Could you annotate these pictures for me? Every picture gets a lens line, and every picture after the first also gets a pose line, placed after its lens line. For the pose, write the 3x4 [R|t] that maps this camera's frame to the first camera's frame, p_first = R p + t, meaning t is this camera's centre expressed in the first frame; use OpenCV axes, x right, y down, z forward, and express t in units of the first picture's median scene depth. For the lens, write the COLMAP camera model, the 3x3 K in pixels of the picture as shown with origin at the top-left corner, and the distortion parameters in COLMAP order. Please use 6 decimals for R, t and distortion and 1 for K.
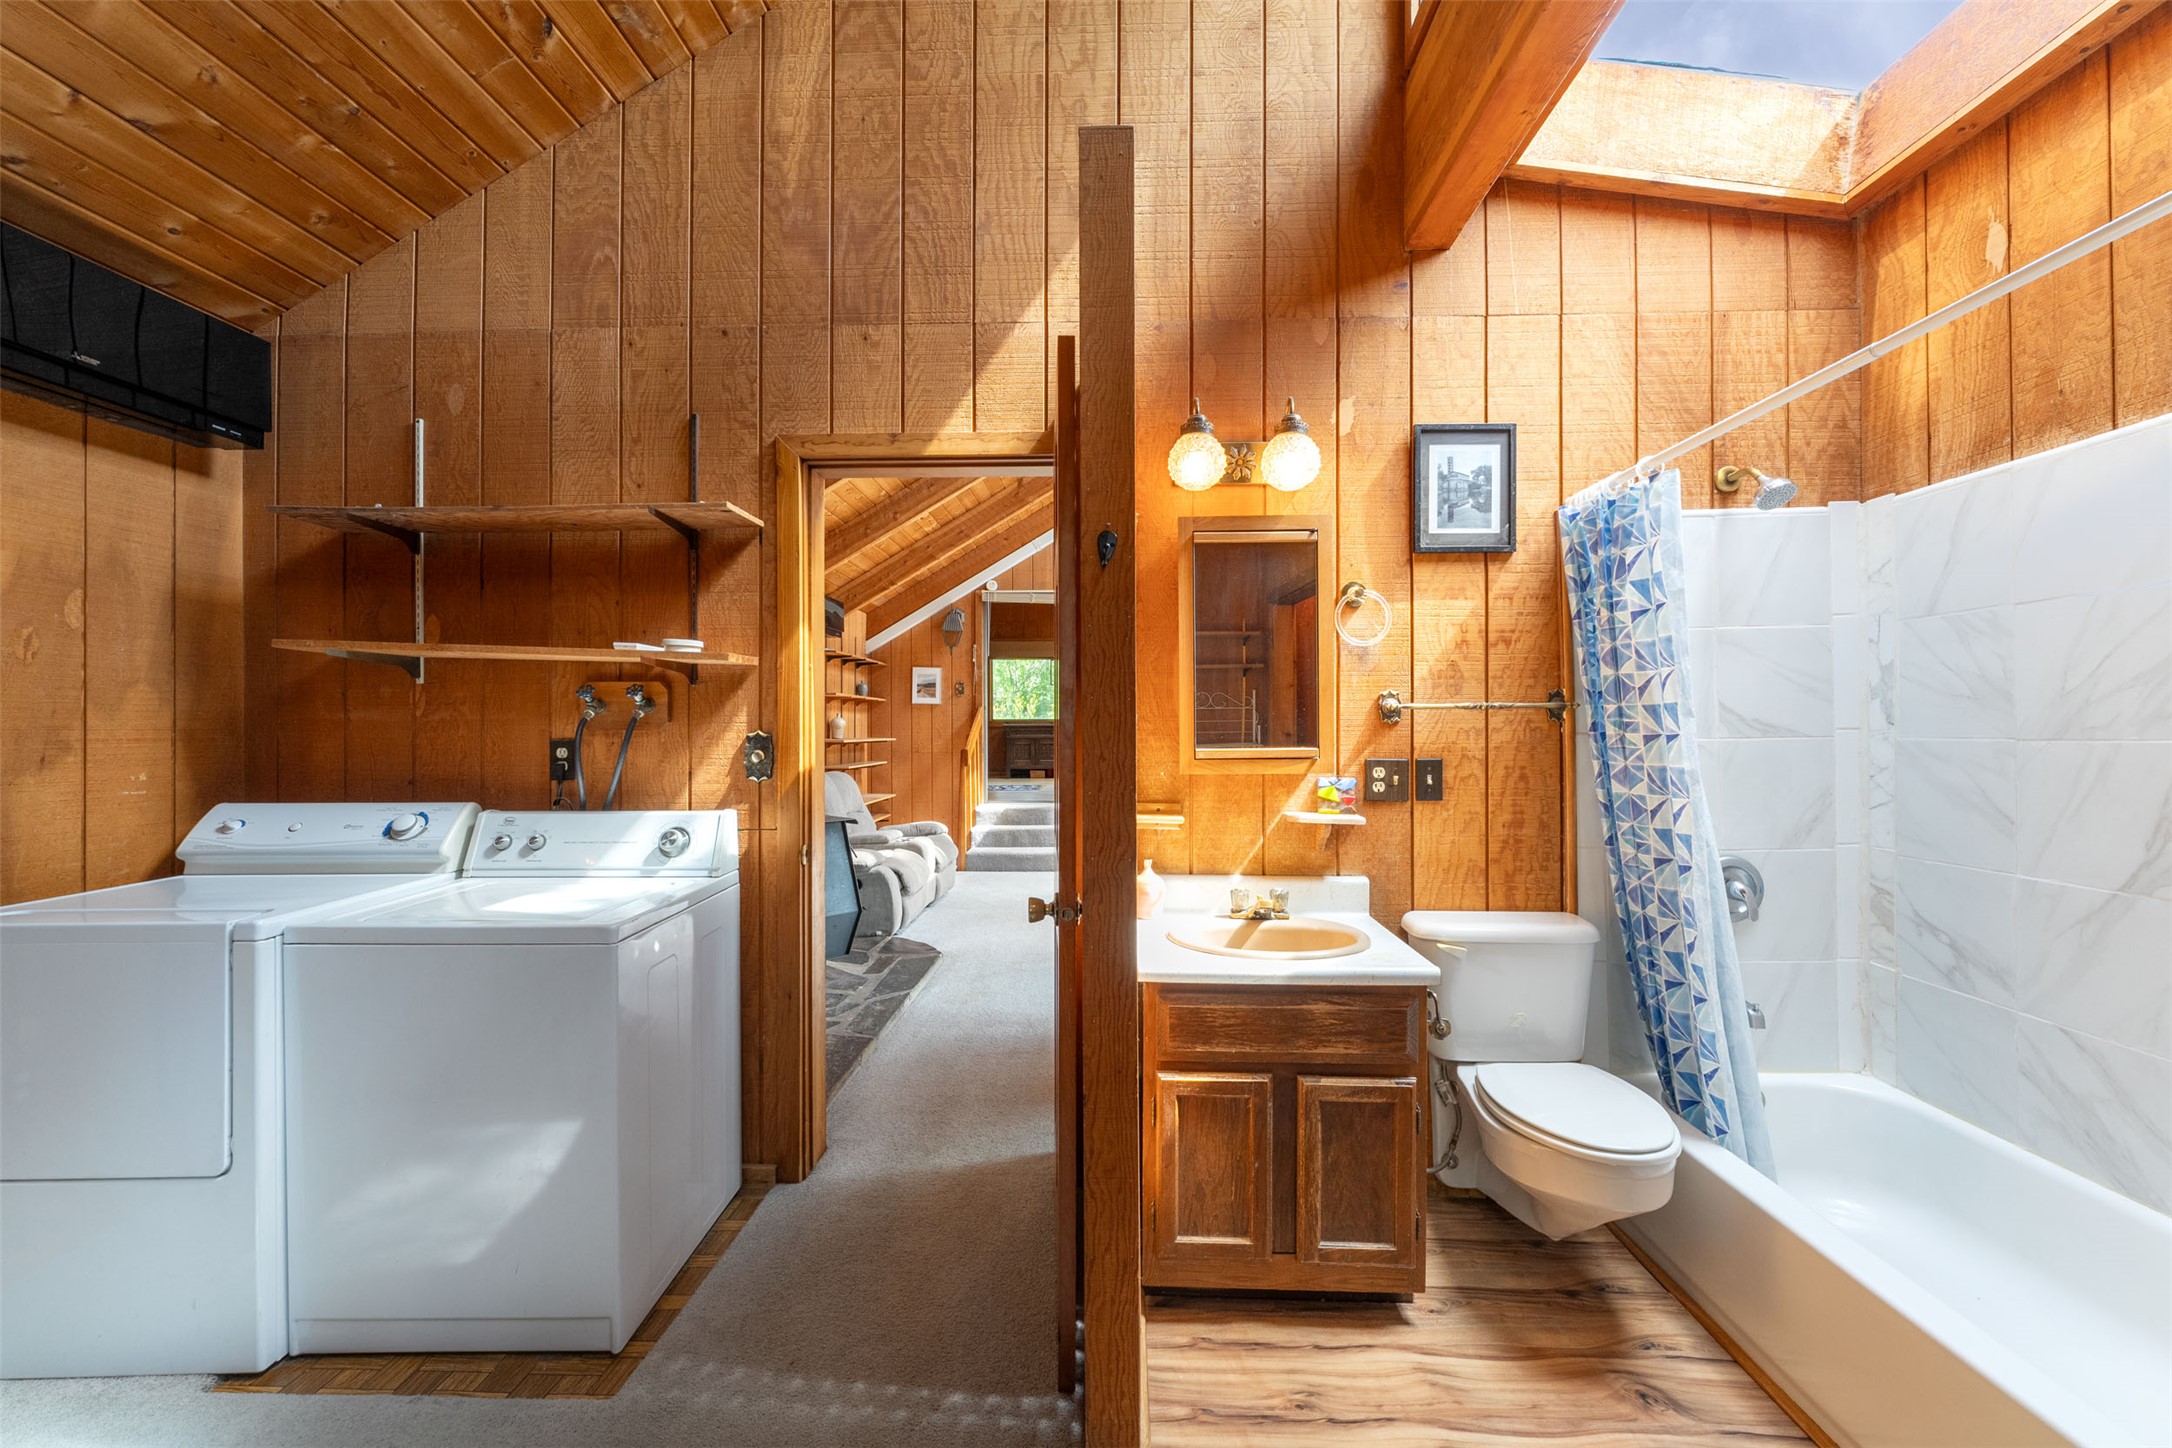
lens RADIAL K [[873.0, 0, 1086.0], [0, 873.0, 724.0], [0, 0, 1]] dist [0.000024, -0.000157]
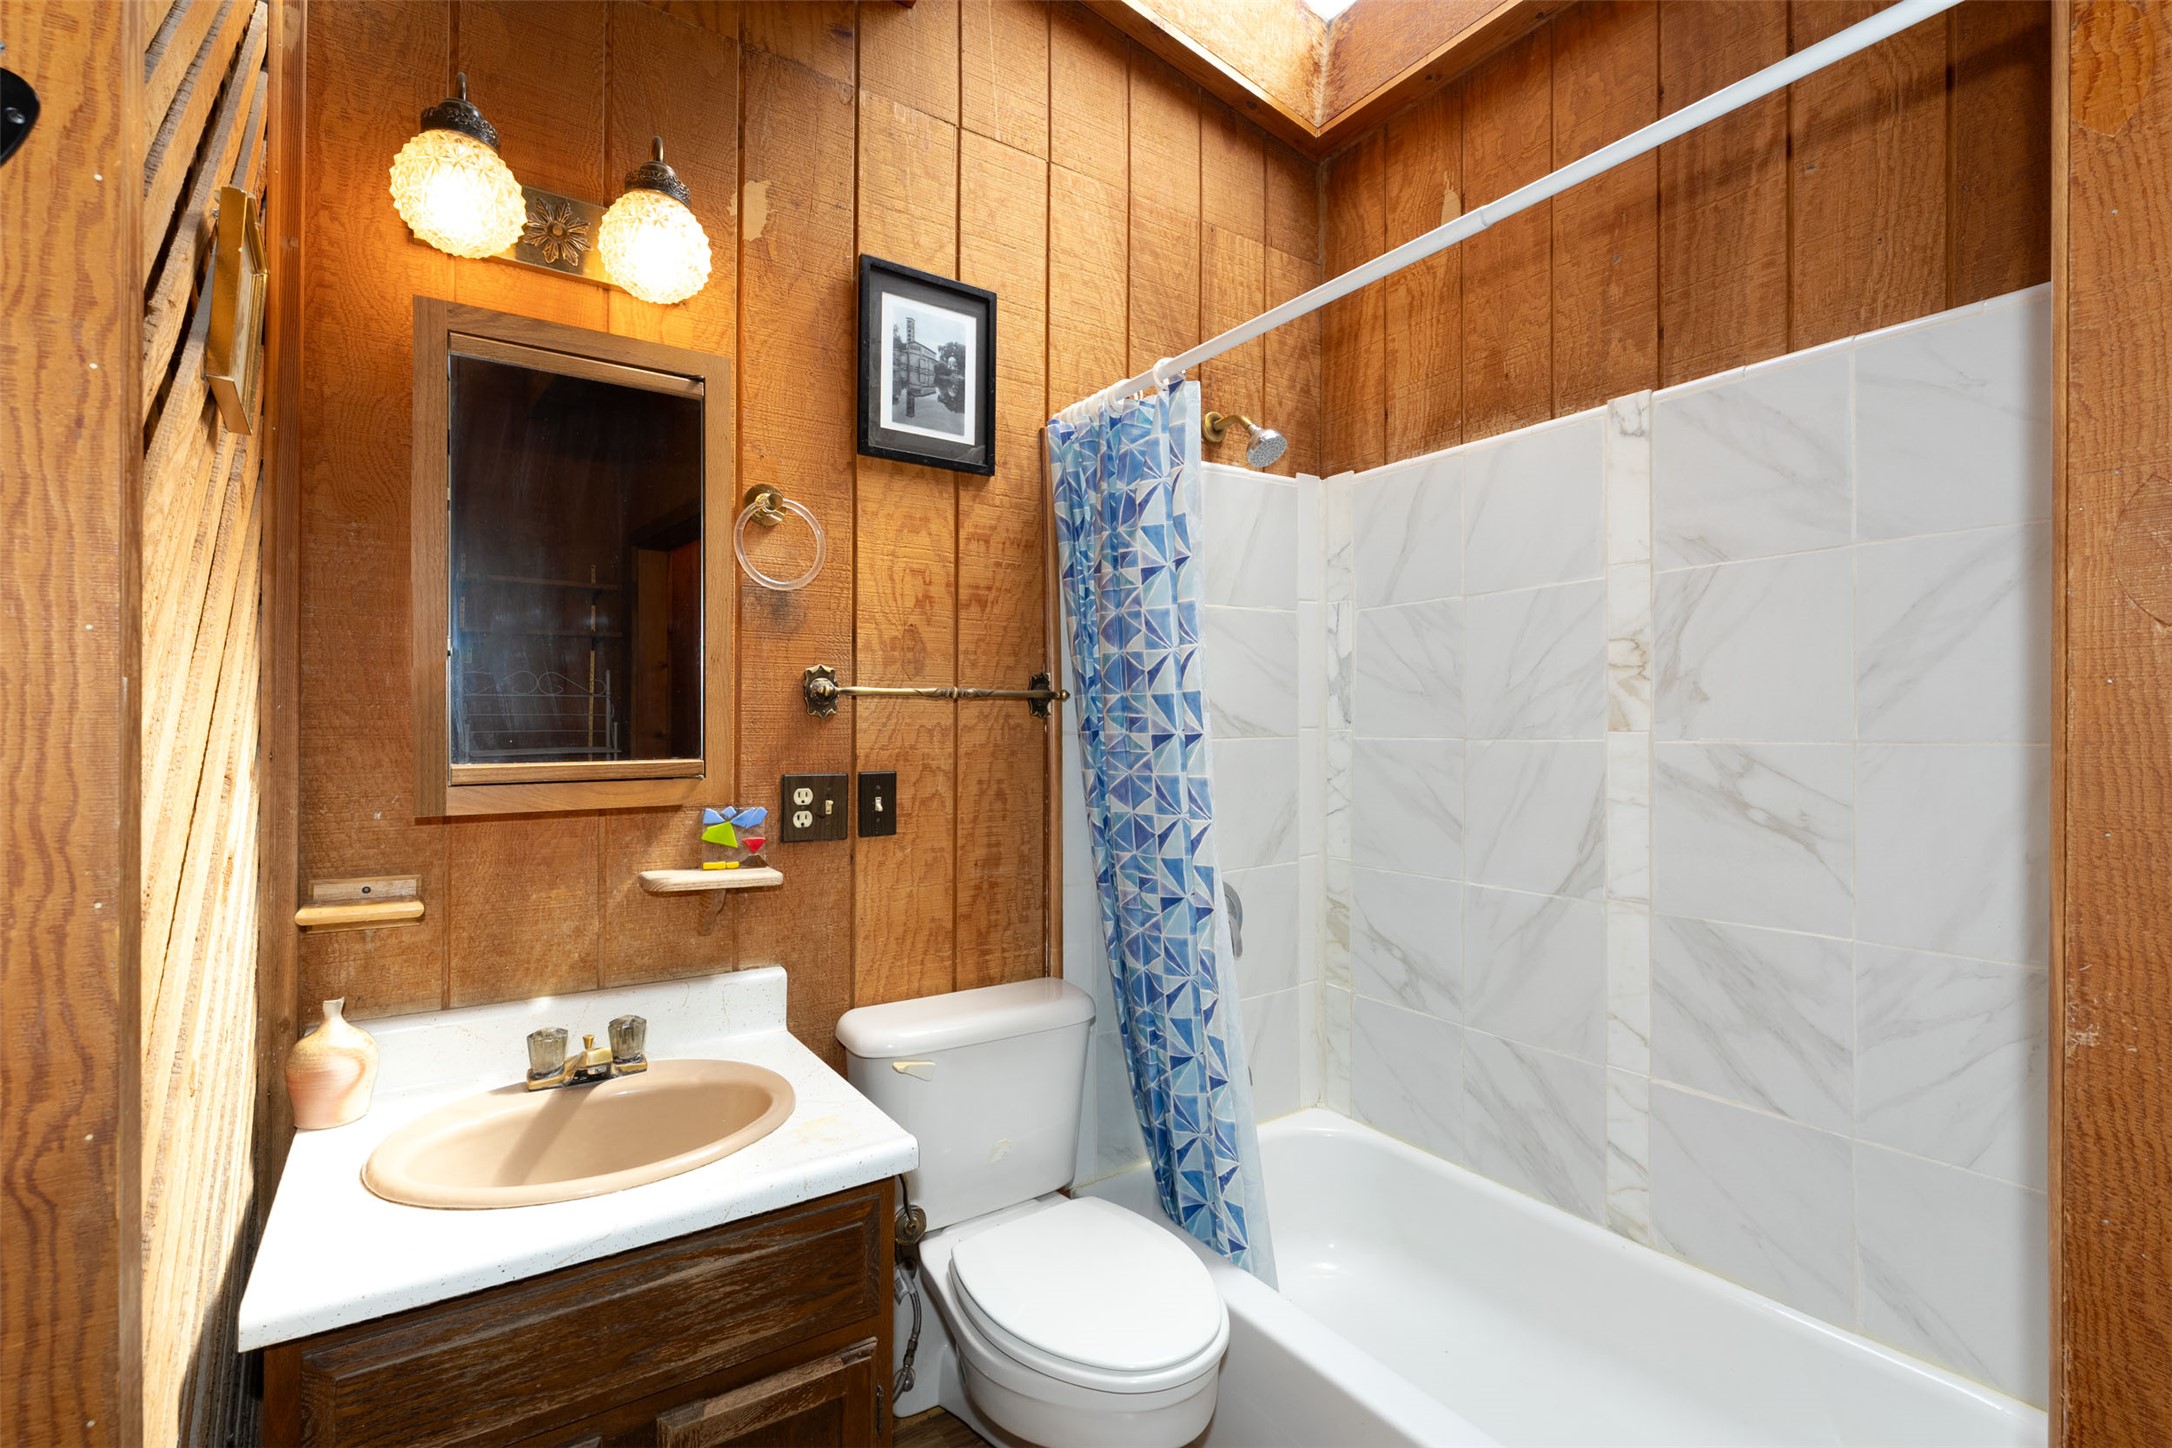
lens RADIAL K [[983.3, 0, 1075.5], [0, 983.3, 716.5], [0, 0, 1]] dist [-0.000907, -0.000354]
pose [[0.812582, 0.007703, 0.582797, 0.086396], [-0.004470, 0.999966, -0.006985, 0.002620], [-0.582830, 0.003071, 0.812588, 0.325526]]
